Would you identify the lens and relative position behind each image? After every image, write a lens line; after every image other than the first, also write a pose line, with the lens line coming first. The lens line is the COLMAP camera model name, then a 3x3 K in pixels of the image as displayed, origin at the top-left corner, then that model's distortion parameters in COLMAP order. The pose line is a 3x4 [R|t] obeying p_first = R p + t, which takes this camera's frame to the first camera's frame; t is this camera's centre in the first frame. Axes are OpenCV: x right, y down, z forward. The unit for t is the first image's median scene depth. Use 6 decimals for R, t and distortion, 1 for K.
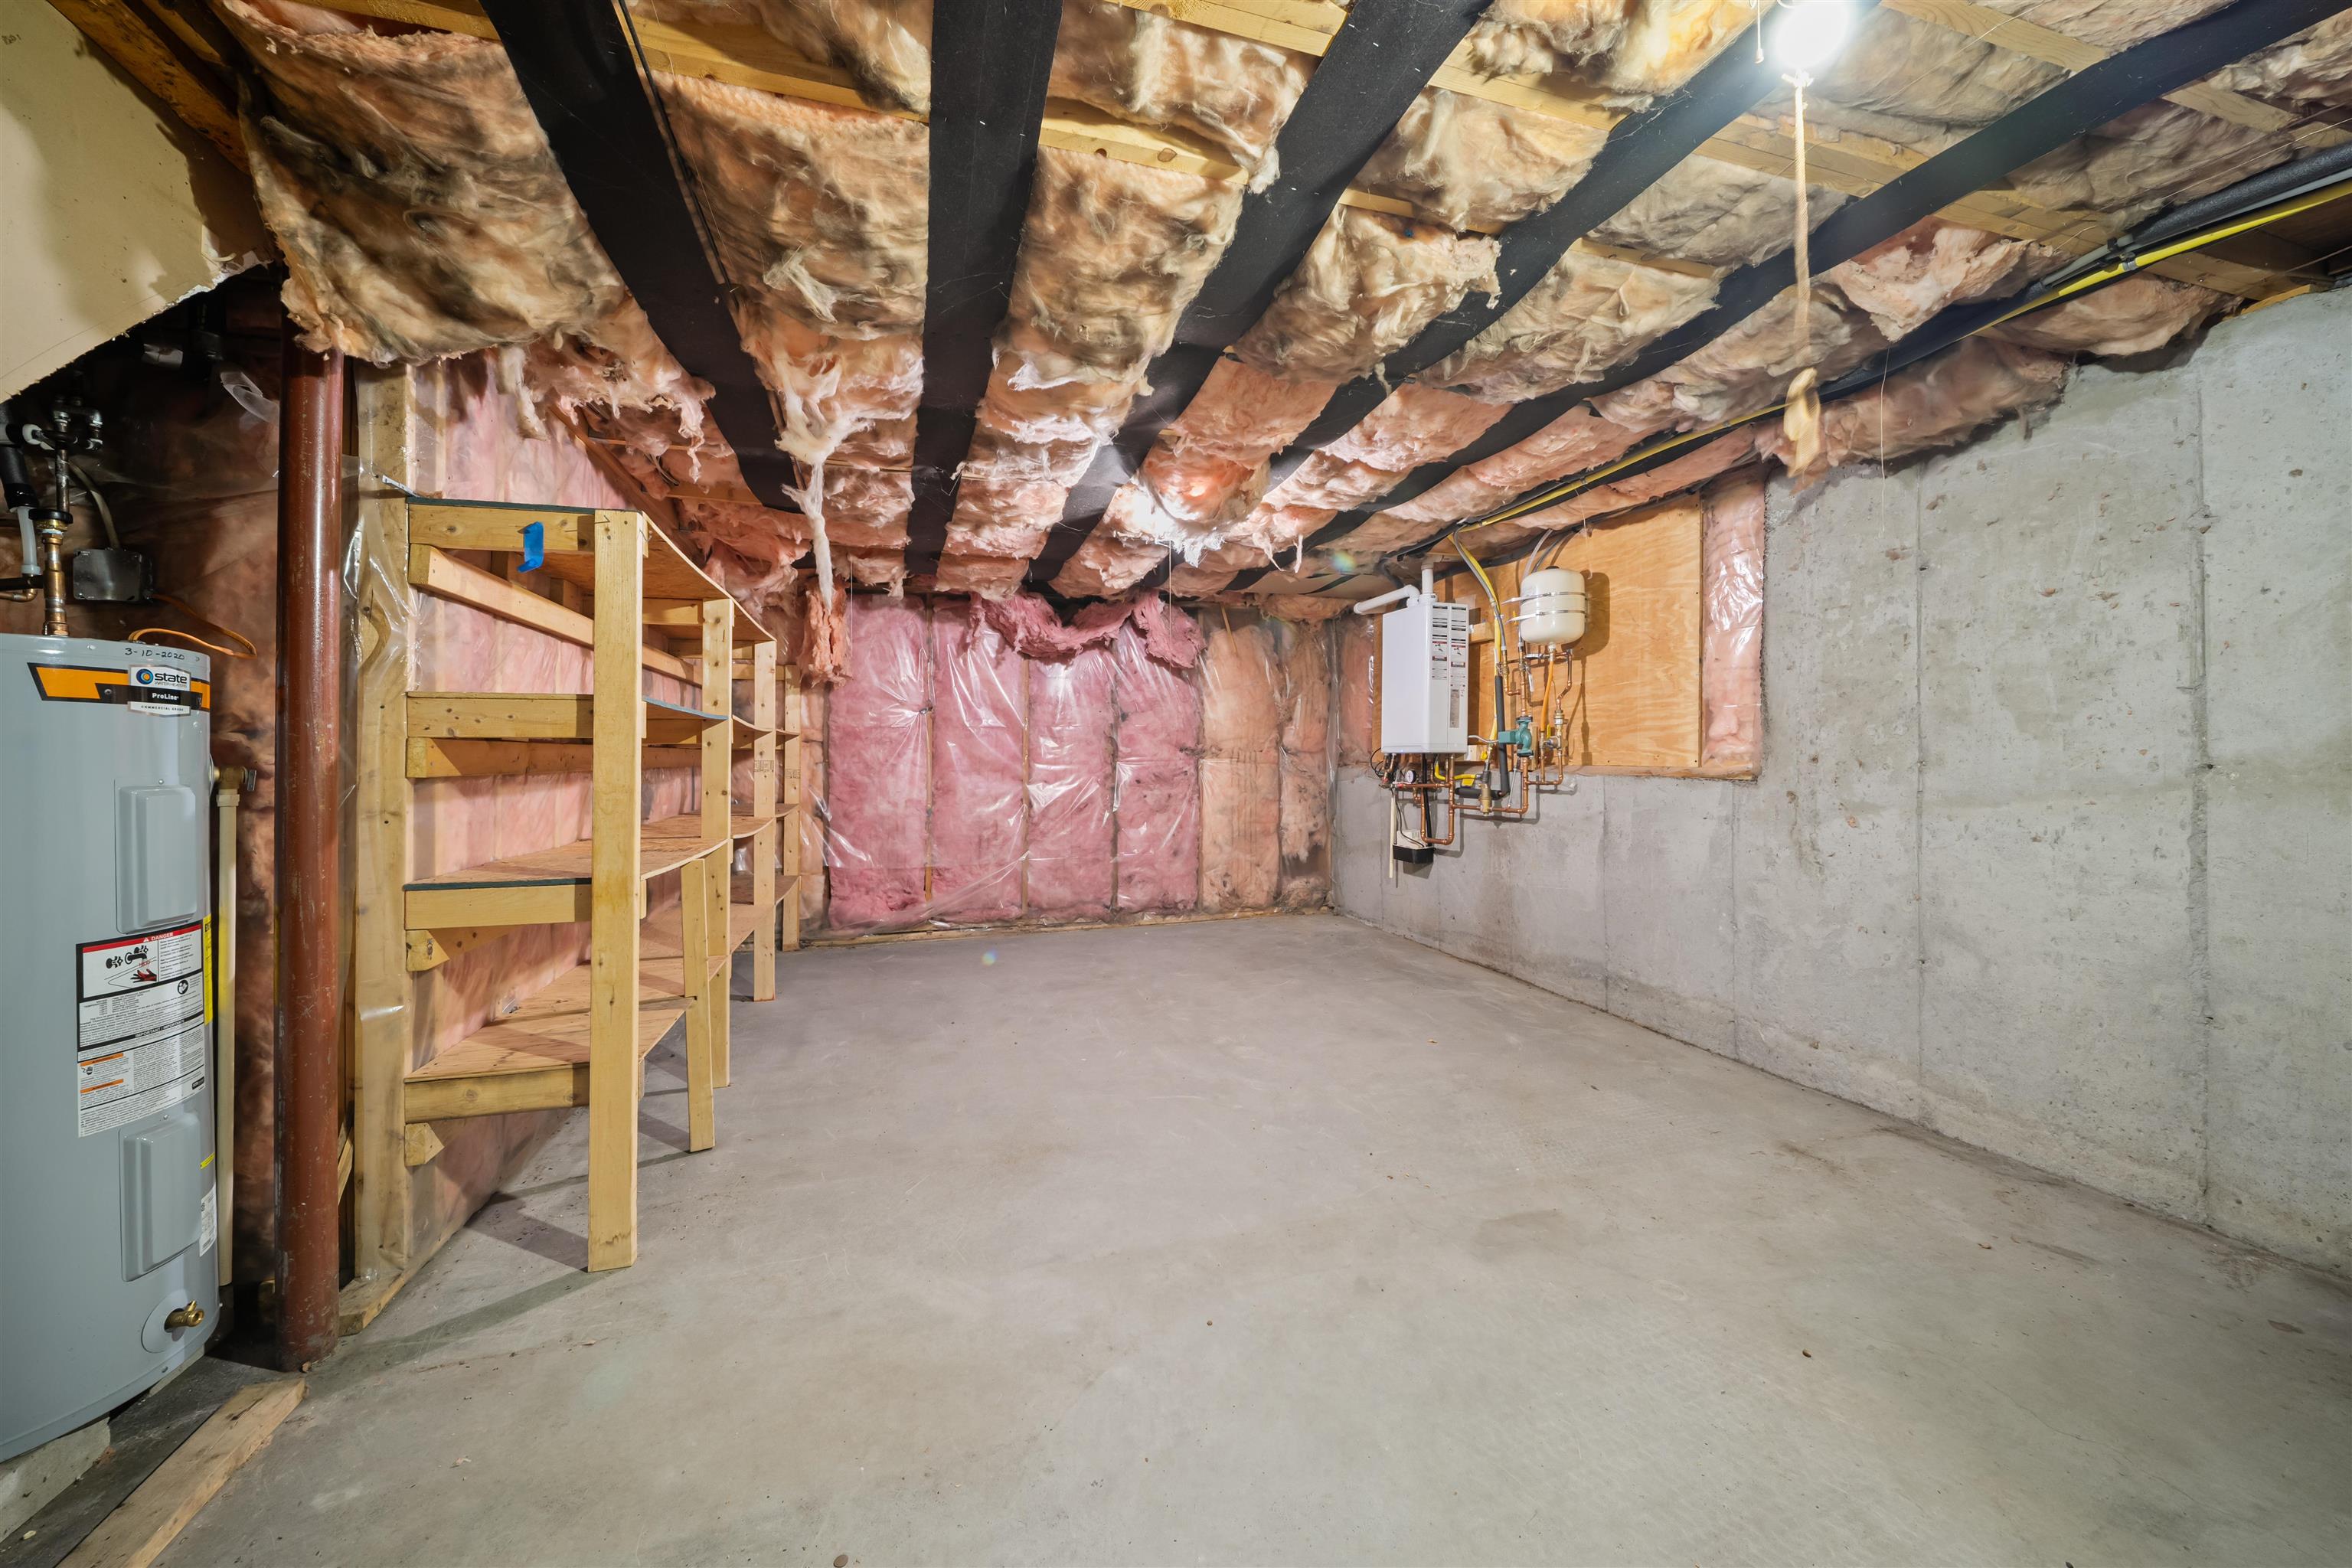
lens RADIAL K [[841.9, 0, 1174.2], [0, 841.9, 761.7], [0, 0, 1]] dist [-0.009085, -0.000614]
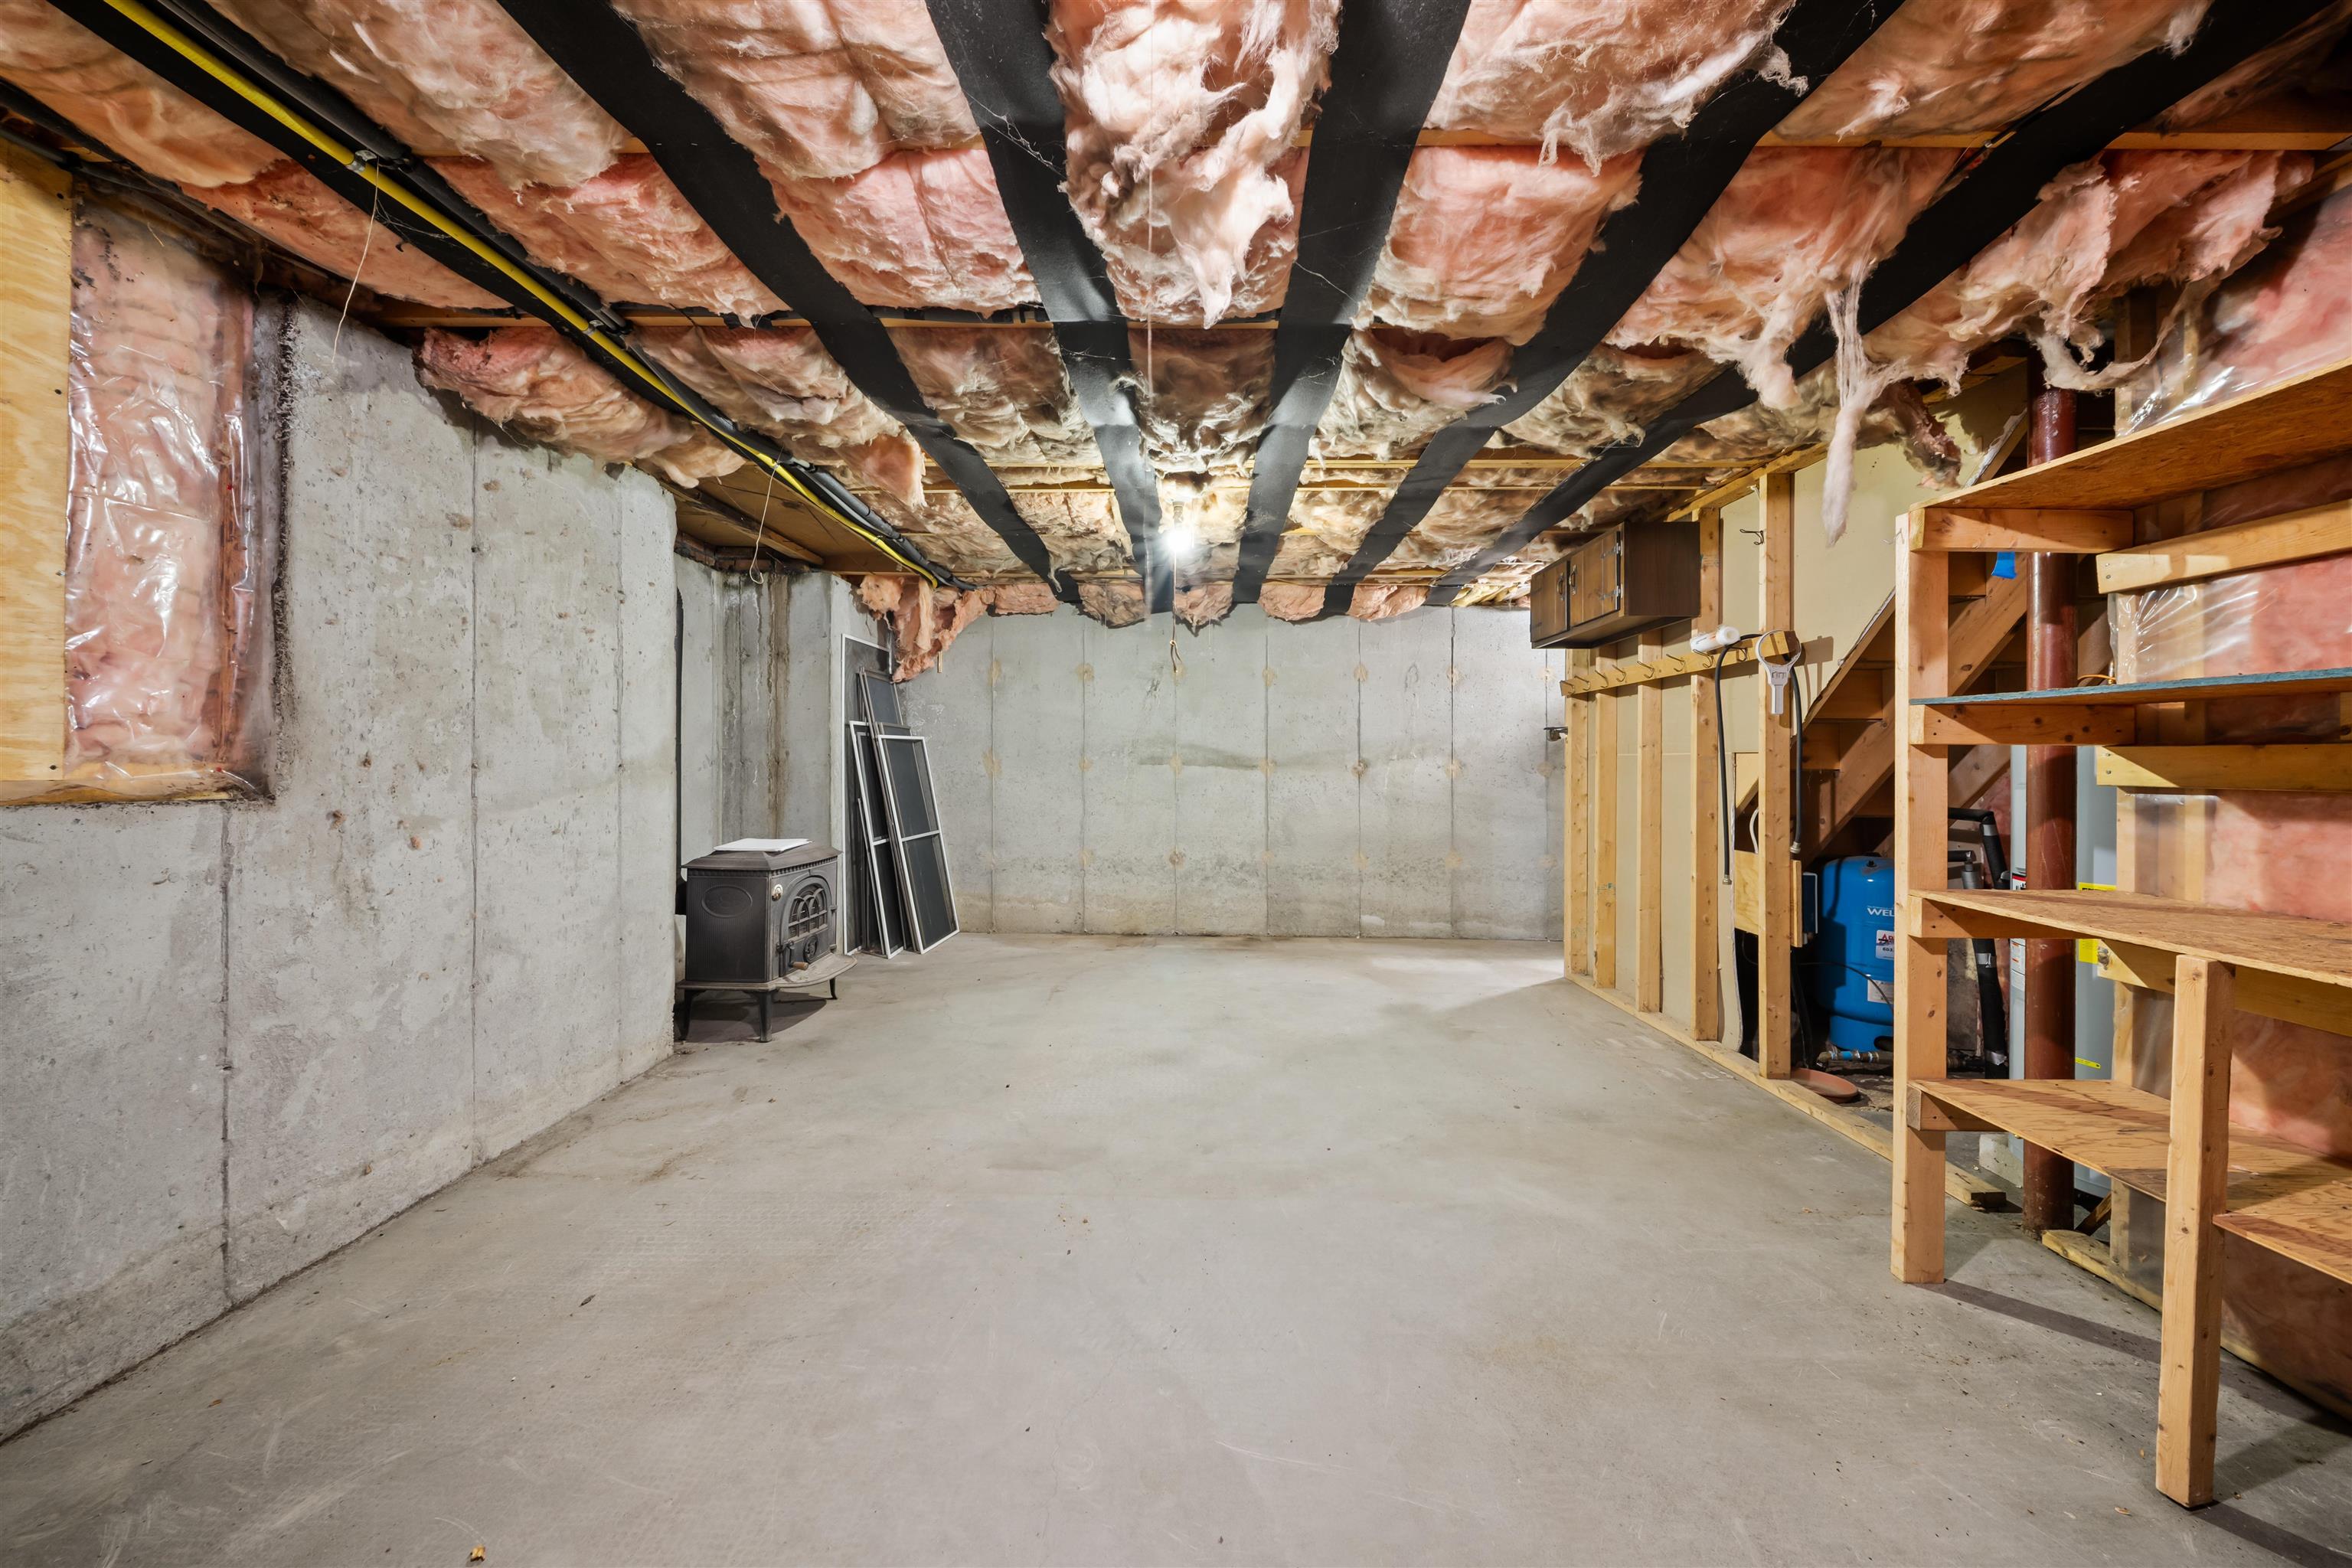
lens RADIAL K [[841.9, 0, 1189.8], [0, 841.9, 766.7], [0, 0, 1]] dist [-0.009085, -0.000614]
pose [[-0.951875, -0.004852, 0.306450, -0.114663], [-0.001033, 0.999920, 0.012621, -0.009390], [-0.306486, 0.011697, -0.951803, 1.635110]]
